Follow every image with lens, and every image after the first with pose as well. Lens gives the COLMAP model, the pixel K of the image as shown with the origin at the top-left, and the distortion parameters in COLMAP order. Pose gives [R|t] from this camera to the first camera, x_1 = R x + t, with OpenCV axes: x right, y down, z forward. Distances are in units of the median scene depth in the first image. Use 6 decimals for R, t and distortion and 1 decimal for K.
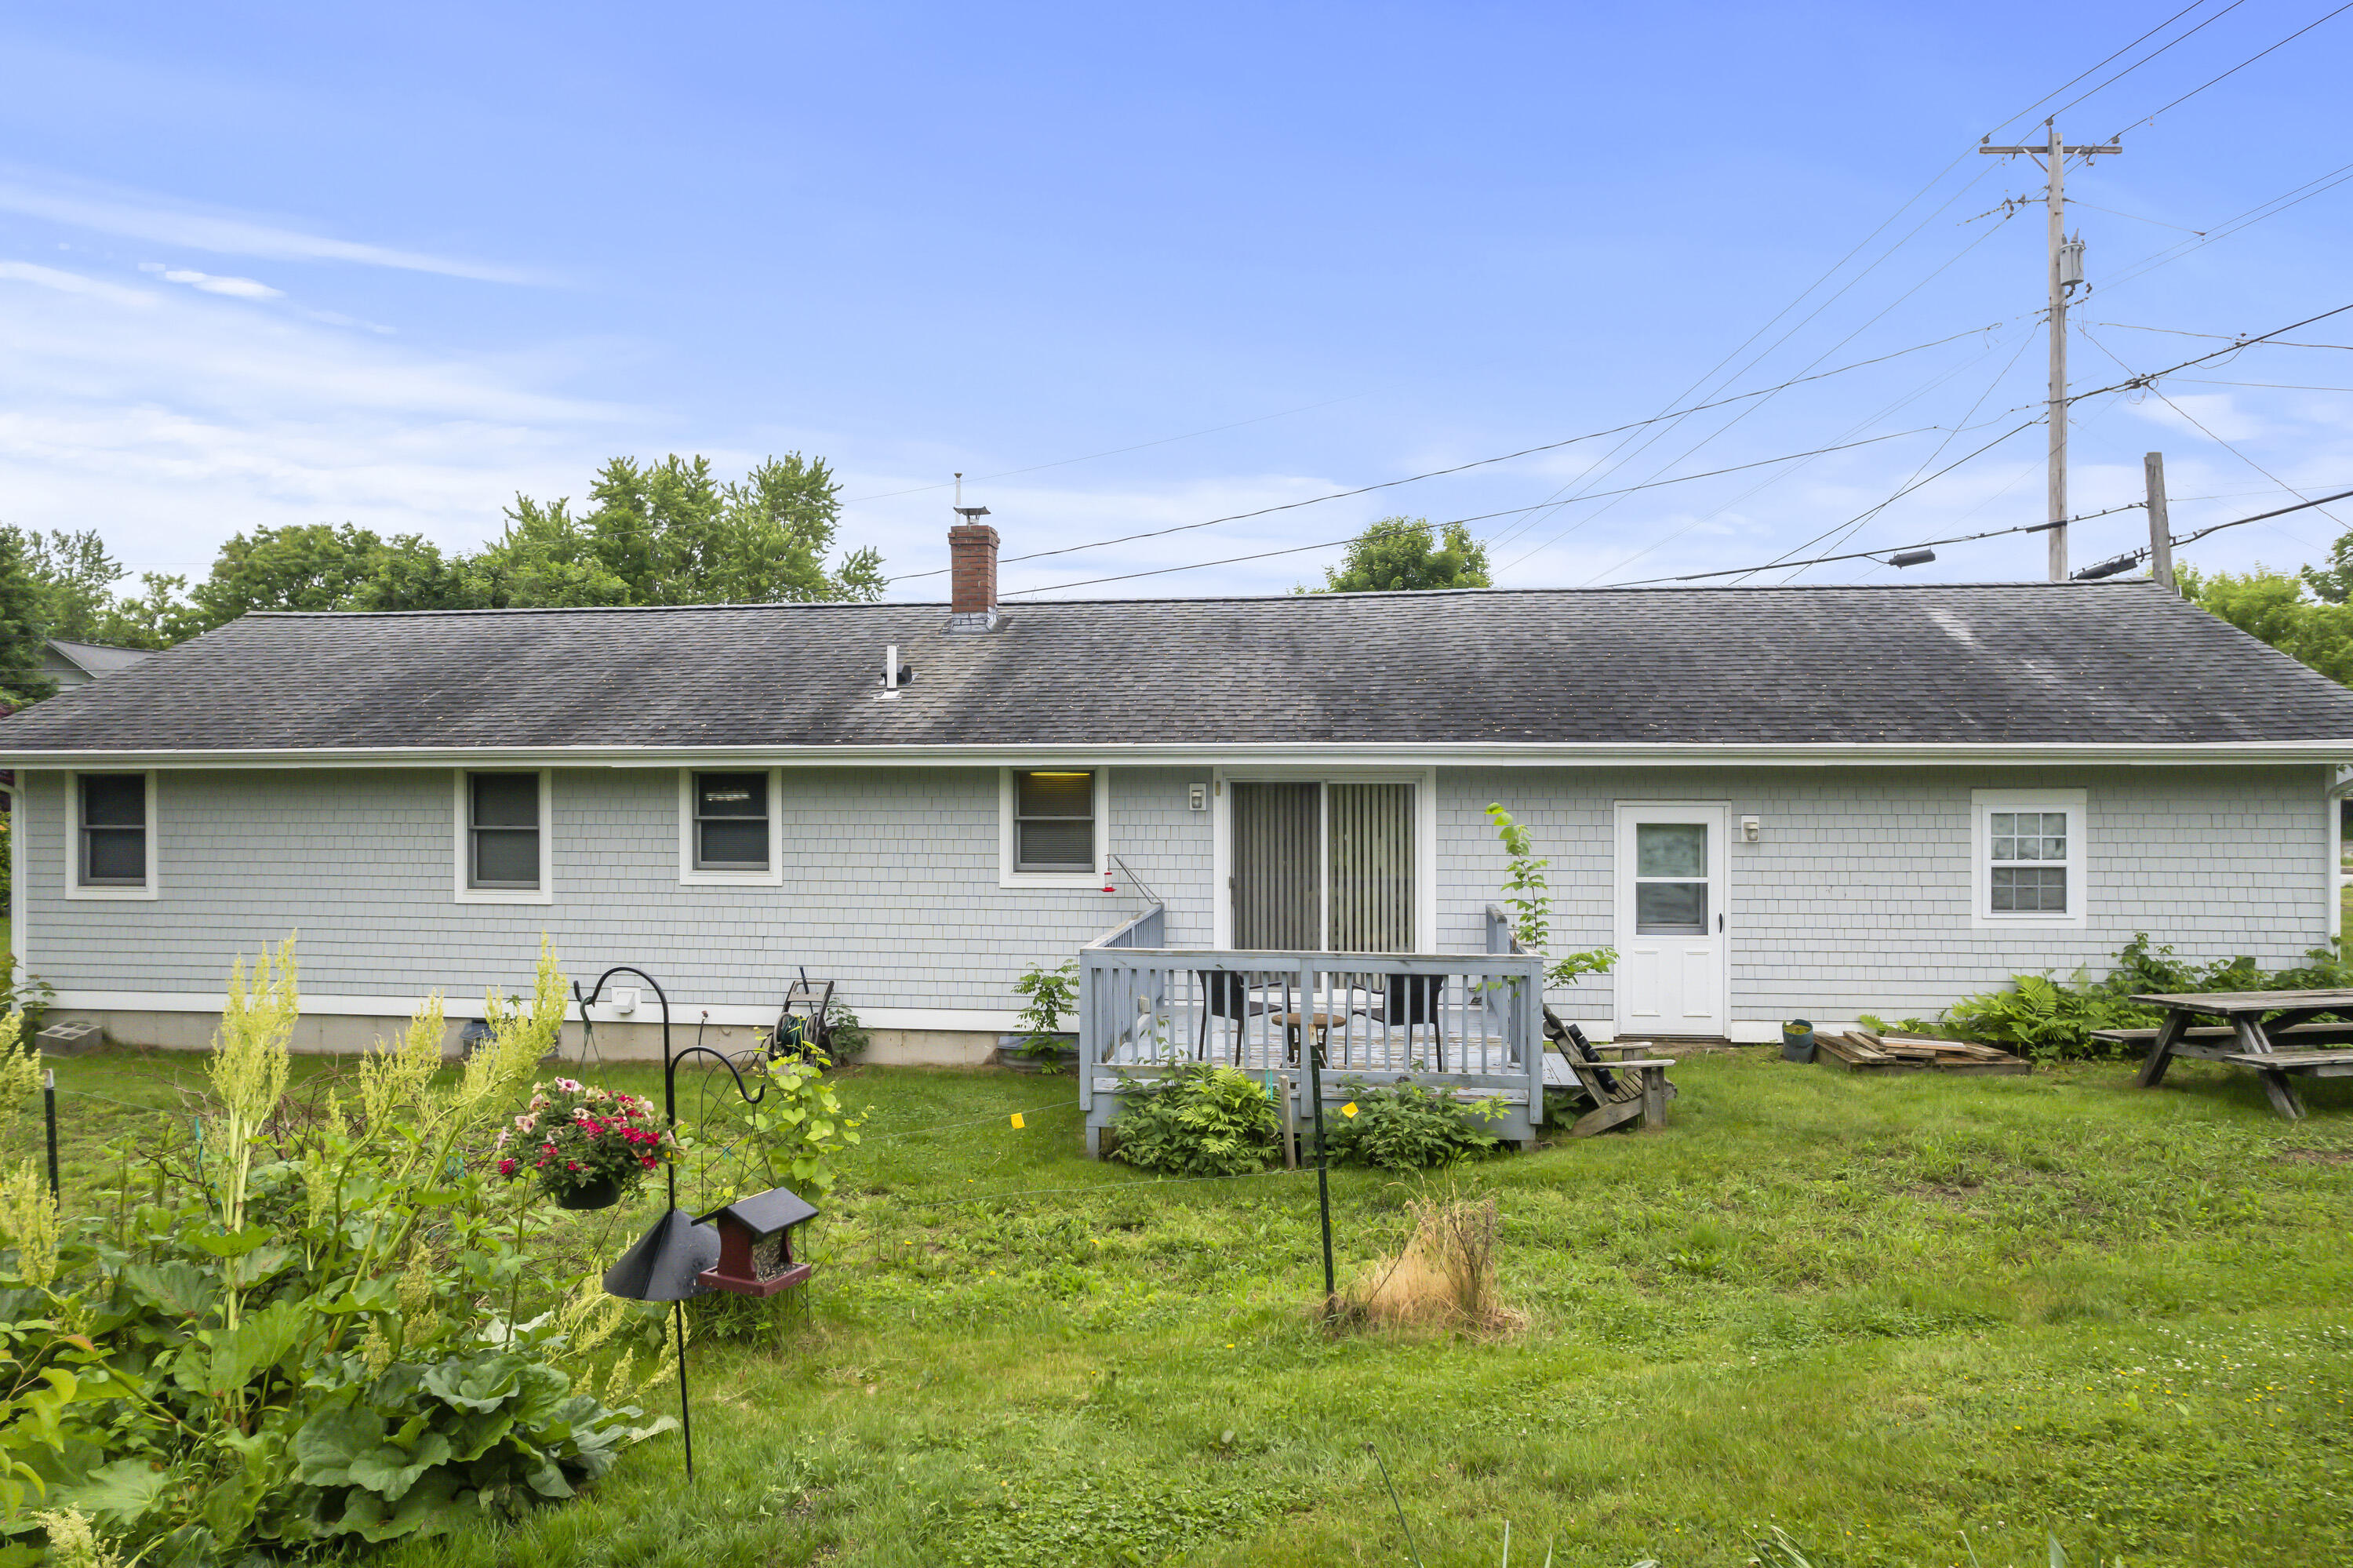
lens RADIAL K [[1519.8, 0, 1185.0], [0, 1519.8, 784.2], [0, 0, 1]] dist [-0.081853, 0.071209]
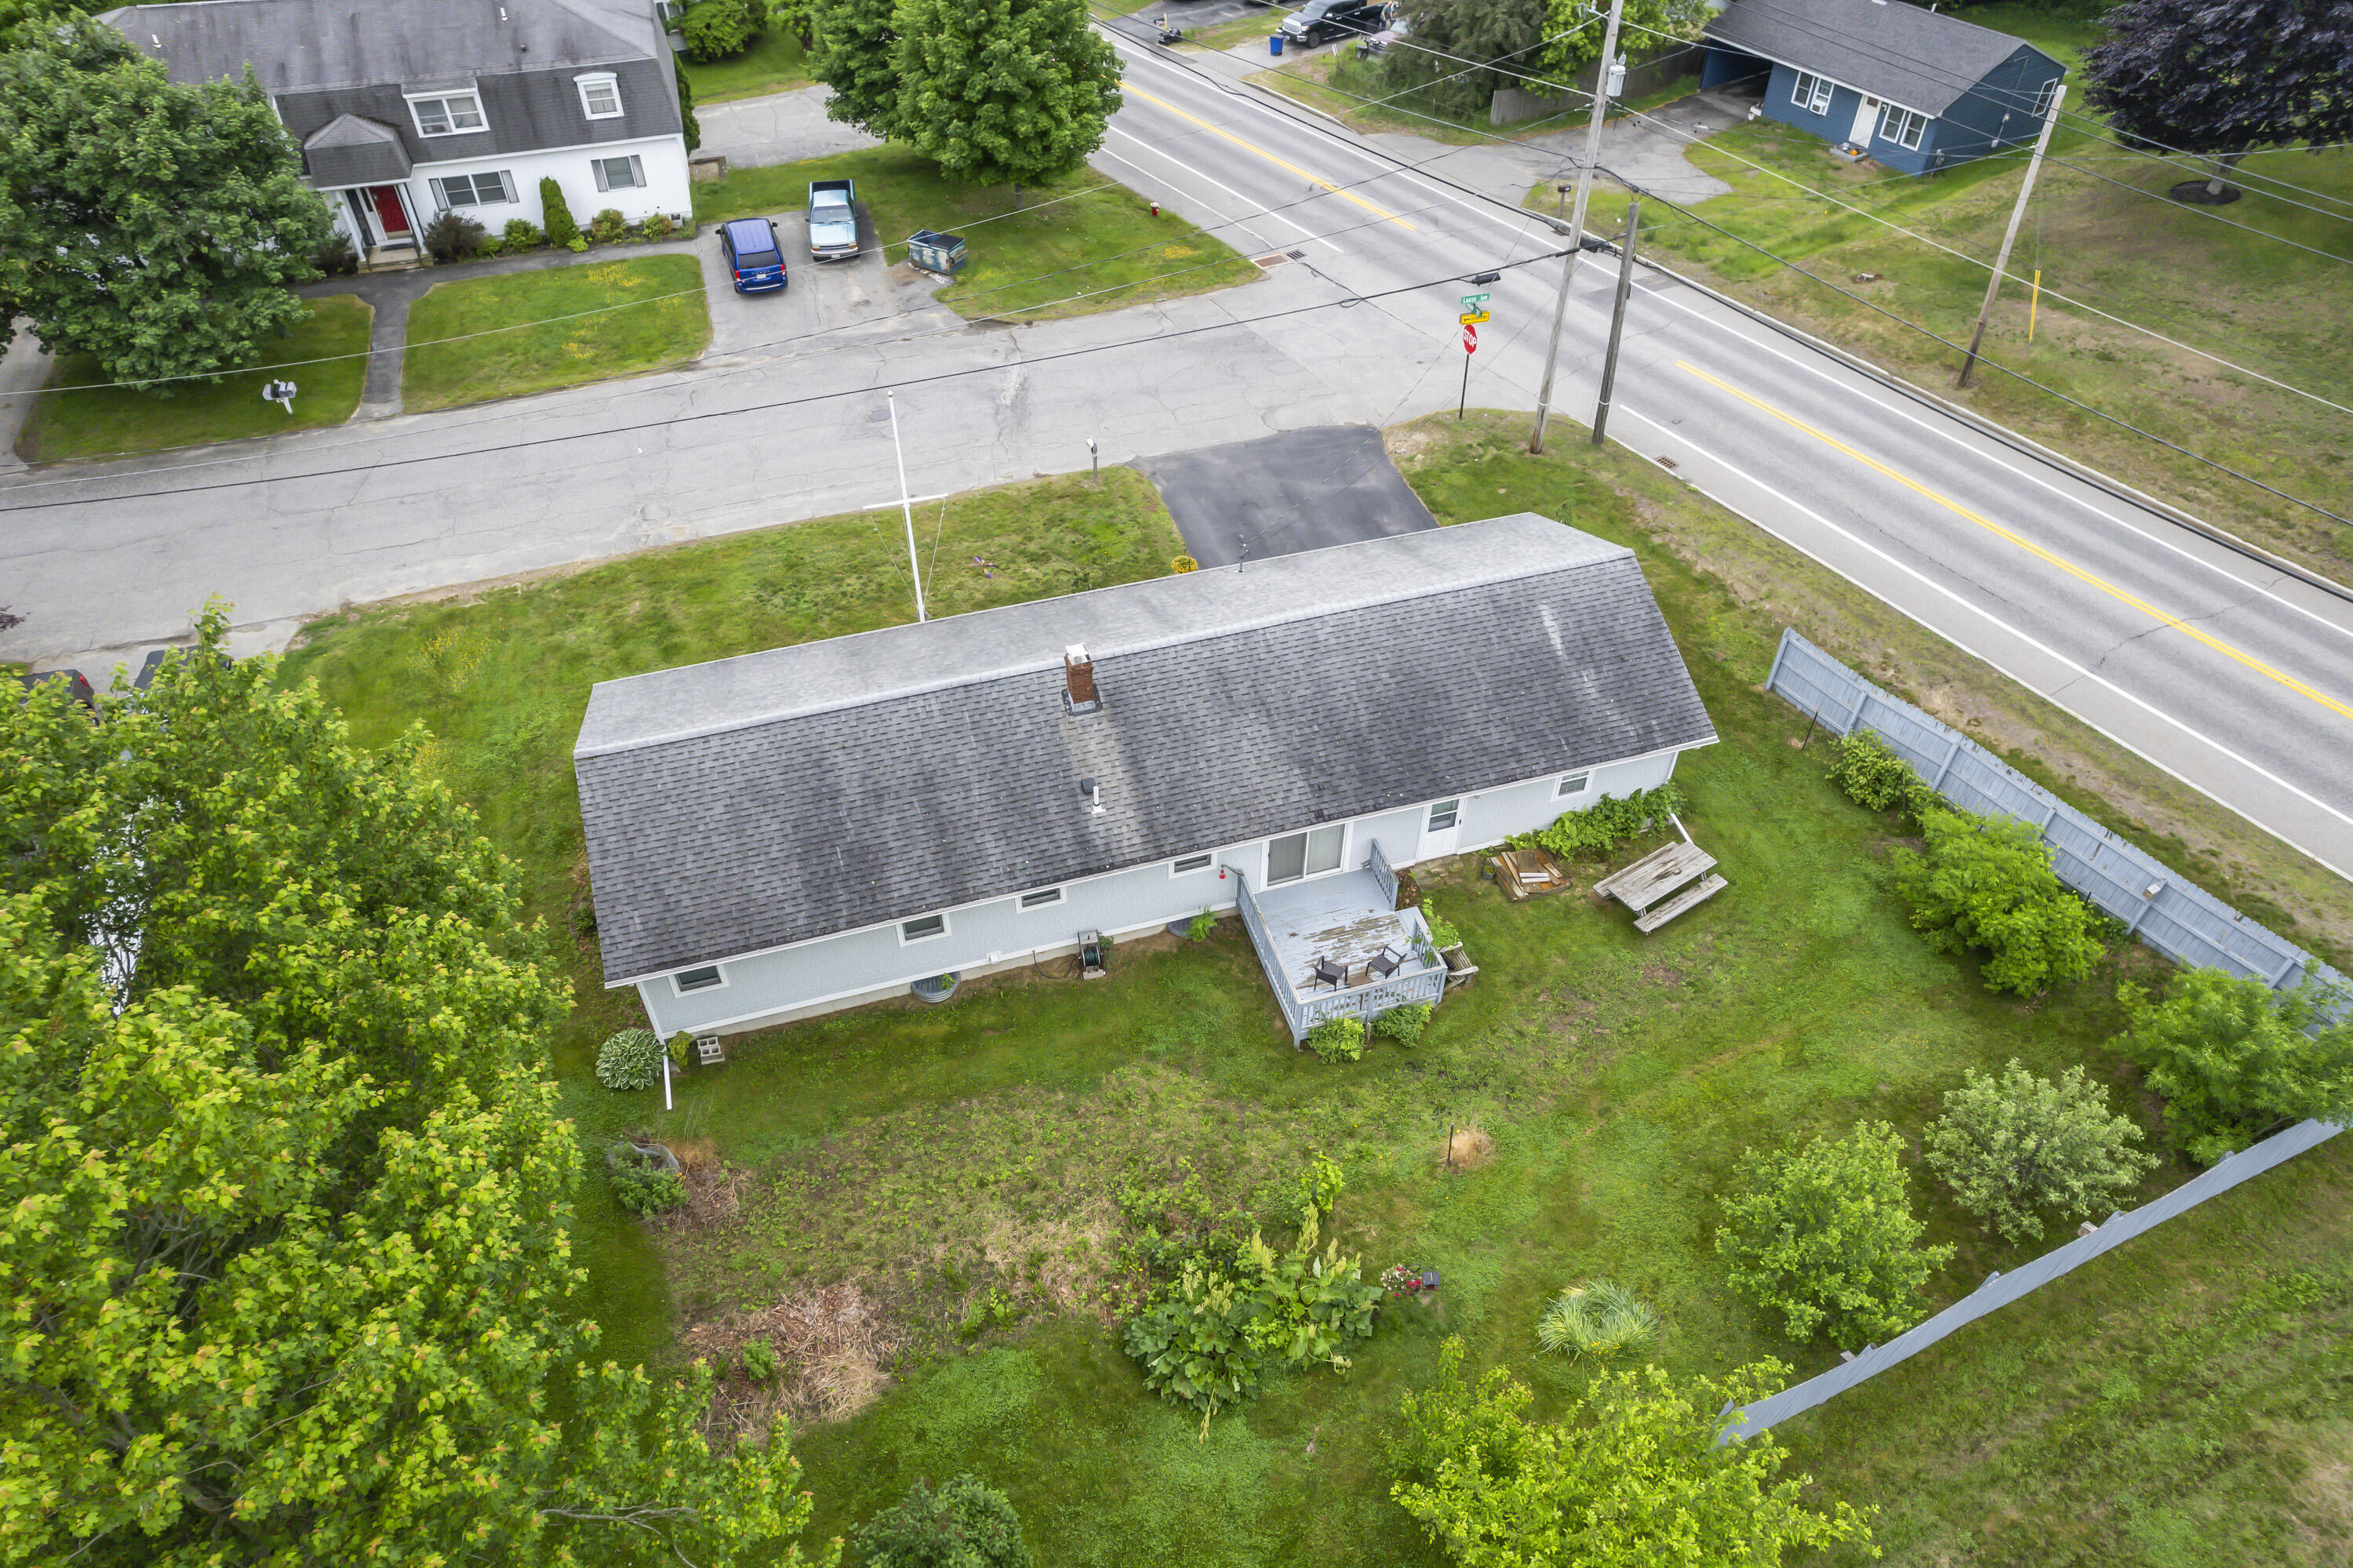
lens RADIAL K [[1507.1, 0, 1191.3], [0, 1507.1, 799.3], [0, 0, 1]] dist [-0.073272, 0.054380]
pose [[0.913096, -0.278778, 0.297554, -0.720842], [-0.005236, 0.721679, 0.692208, -1.547709], [-0.407711, -0.633610, 0.657503, -0.377083]]
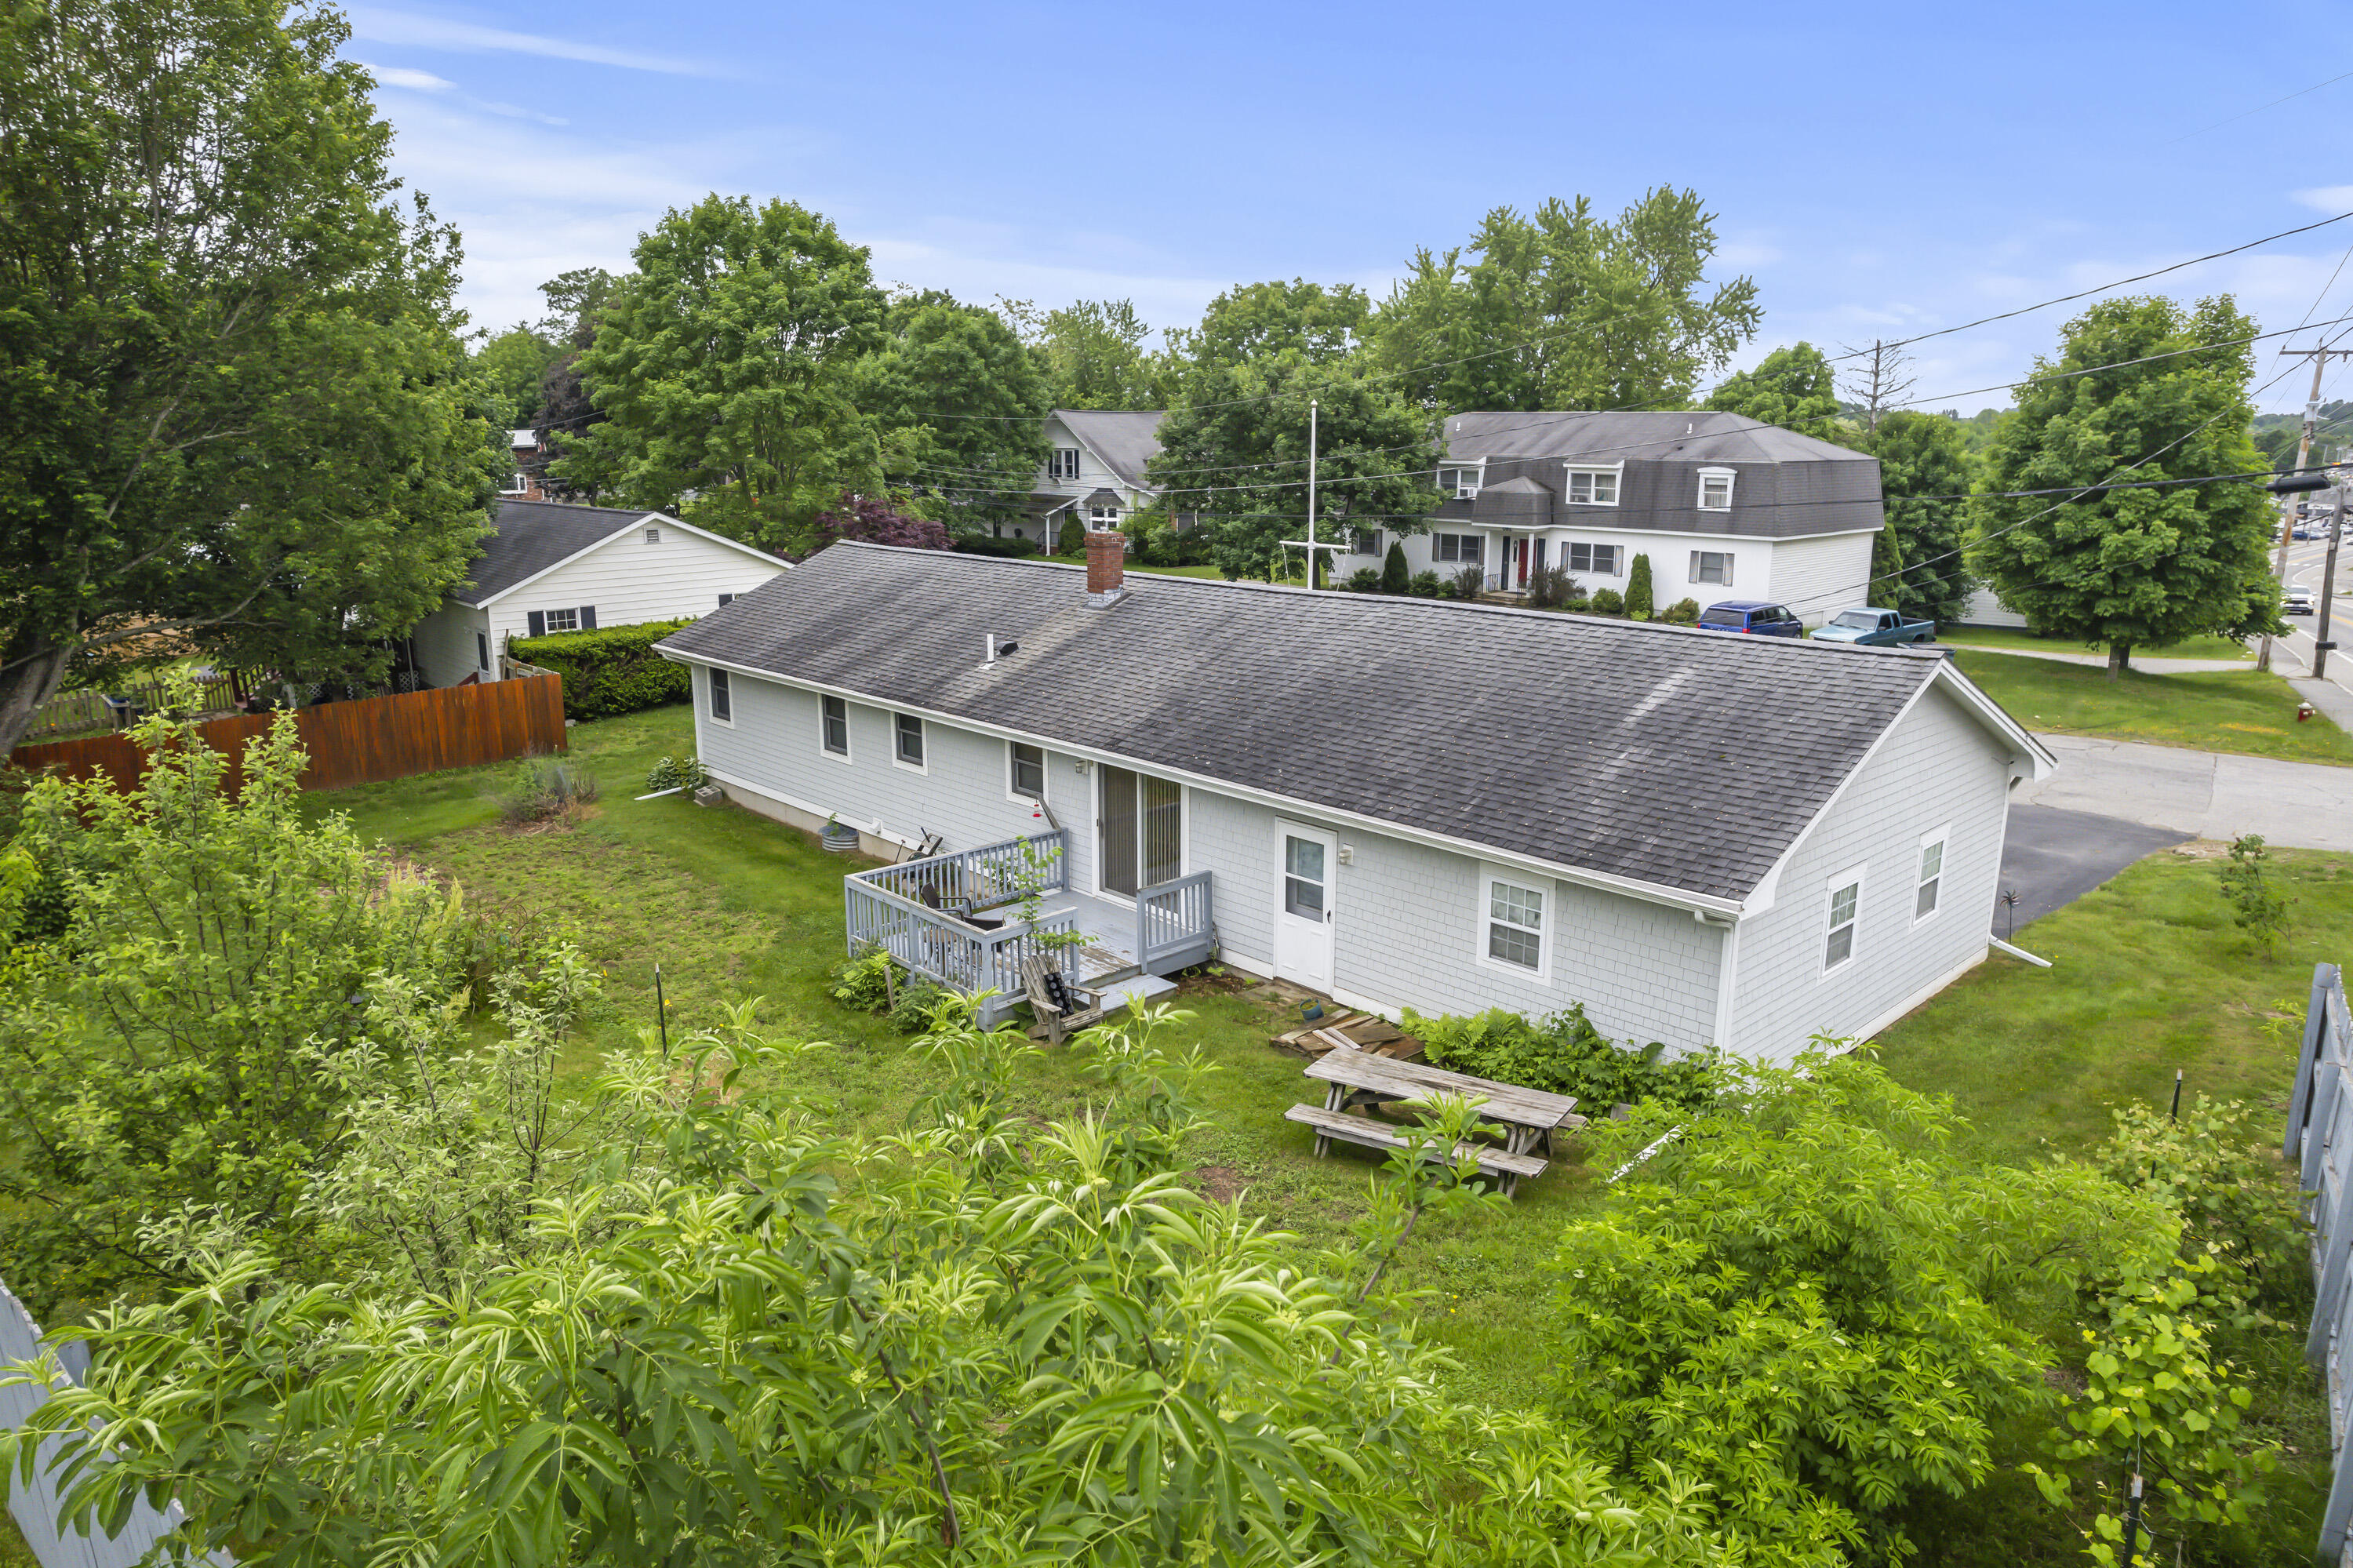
lens RADIAL K [[1507.1, 0, 1191.3], [0, 1507.1, 799.3], [0, 0, 1]] dist [-0.073272, 0.054380]
pose [[0.770104, 0.157166, -0.618255, 1.043830], [-0.009590, 0.971918, 0.235125, -0.318427], [0.637846, -0.175142, 0.749985, -0.081196]]
